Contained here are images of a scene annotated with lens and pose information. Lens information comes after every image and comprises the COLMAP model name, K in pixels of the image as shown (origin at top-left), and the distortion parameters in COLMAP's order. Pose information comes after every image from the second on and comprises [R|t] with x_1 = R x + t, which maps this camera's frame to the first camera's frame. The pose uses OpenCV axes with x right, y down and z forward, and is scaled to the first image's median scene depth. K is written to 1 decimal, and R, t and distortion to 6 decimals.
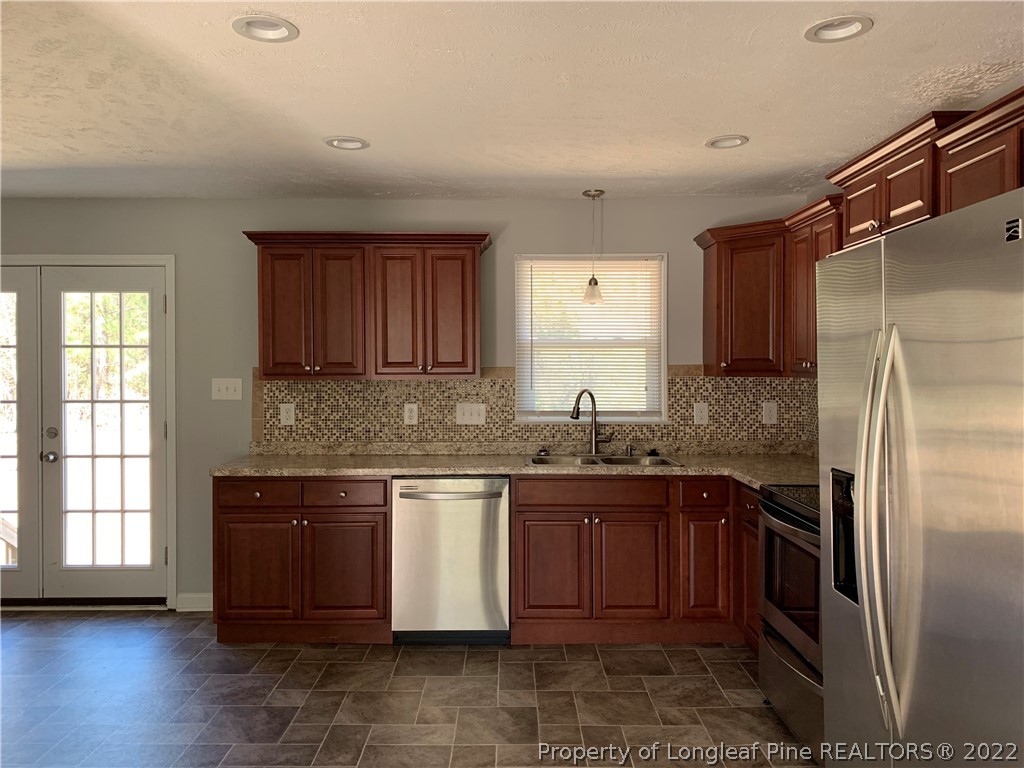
lens RADIAL K [[786.5, 0, 482.9], [0, 786.5, 359.9], [0, 0, 1]] dist [0.044125, -0.047329]
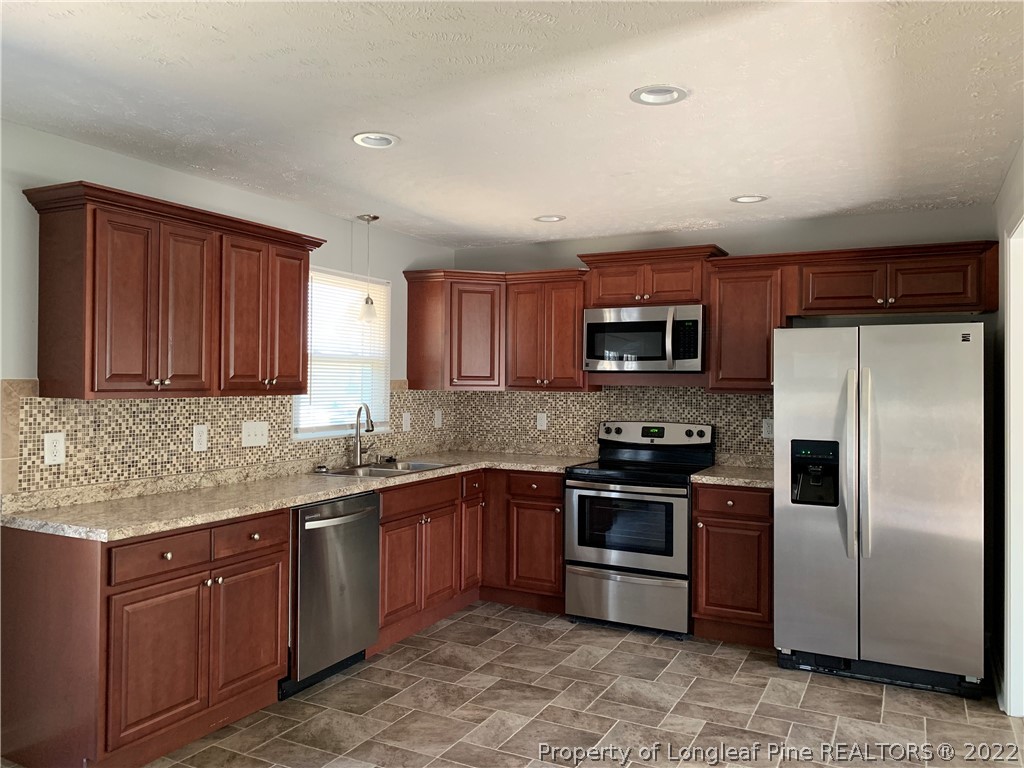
lens RADIAL K [[786.5, 0, 511.3], [0, 786.5, 375.4], [0, 0, 1]] dist [0.044125, -0.047329]
pose [[0.462483, 0.011940, 0.886548, -0.674775], [-0.009251, 0.999920, -0.008642, 0.007833], [-0.886580, -0.004204, 0.462556, 0.331093]]
